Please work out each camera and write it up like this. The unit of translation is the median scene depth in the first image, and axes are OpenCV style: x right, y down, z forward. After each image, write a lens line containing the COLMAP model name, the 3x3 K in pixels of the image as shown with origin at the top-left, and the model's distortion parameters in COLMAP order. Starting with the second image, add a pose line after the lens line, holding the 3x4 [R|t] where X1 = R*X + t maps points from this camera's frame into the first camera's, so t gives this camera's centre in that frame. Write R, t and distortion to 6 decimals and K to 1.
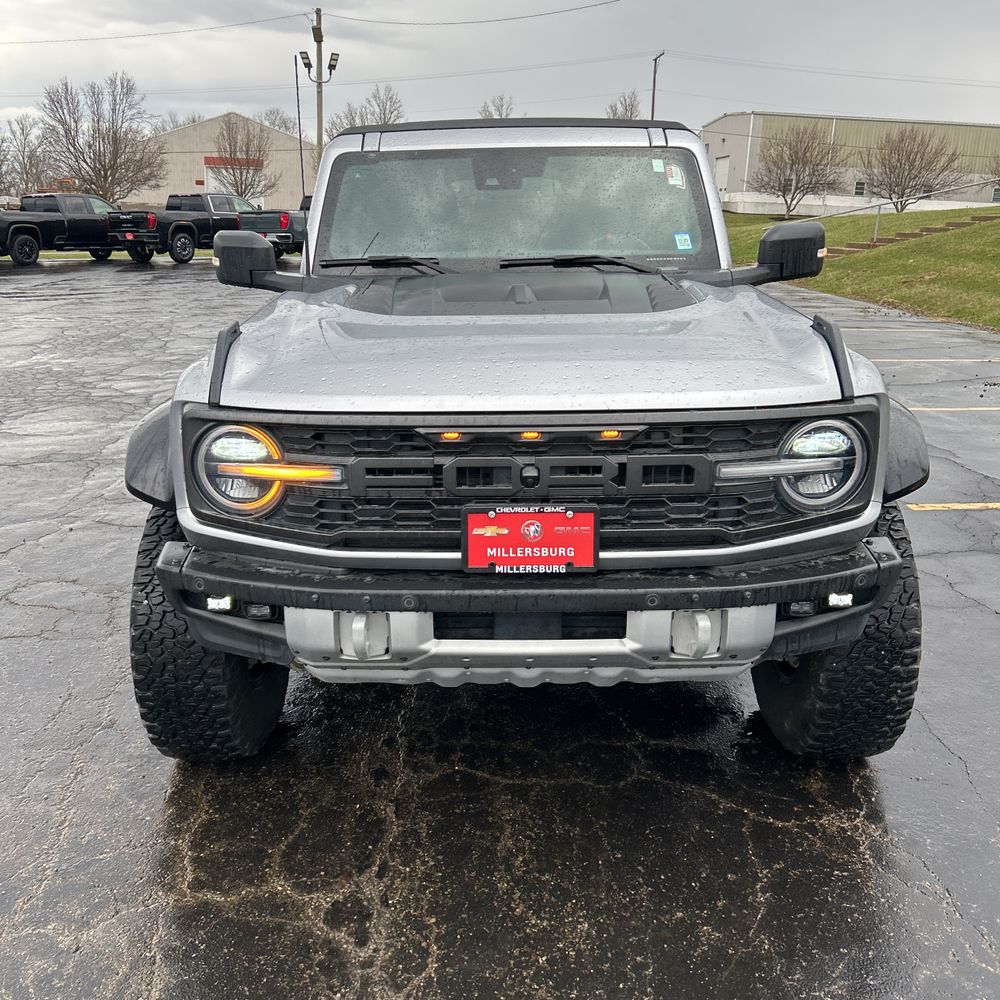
lens RADIAL K [[1009.7, 0, 496.0], [0, 1009.7, 498.9], [0, 0, 1]] dist [0.026697, 0.000000]
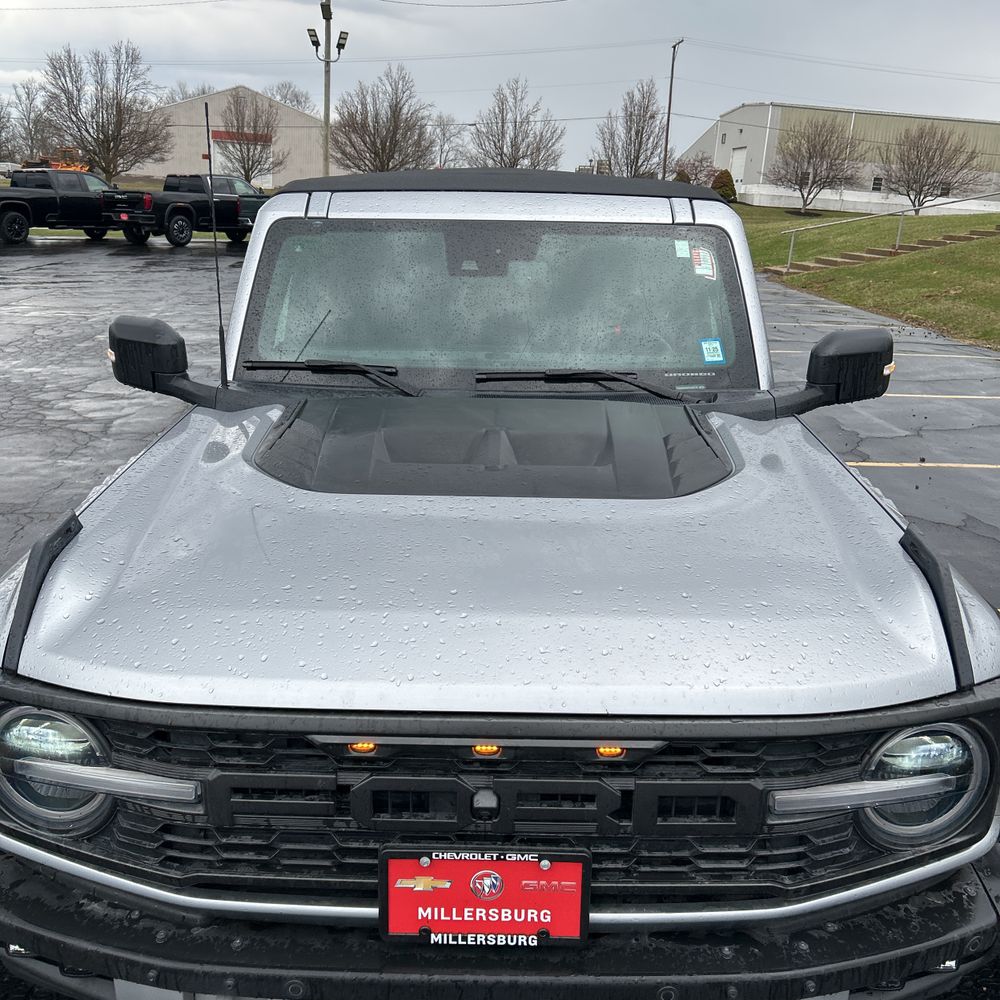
lens RADIAL K [[1009.7, 0, 524.8], [0, 1009.7, 489.7], [0, 0, 1]] dist [0.026697, 0.000000]
pose [[0.999529, 0.022677, 0.020682, 0.025710], [-0.022900, 0.999682, 0.010607, -0.145609], [-0.020435, -0.011075, 0.999730, 0.215018]]
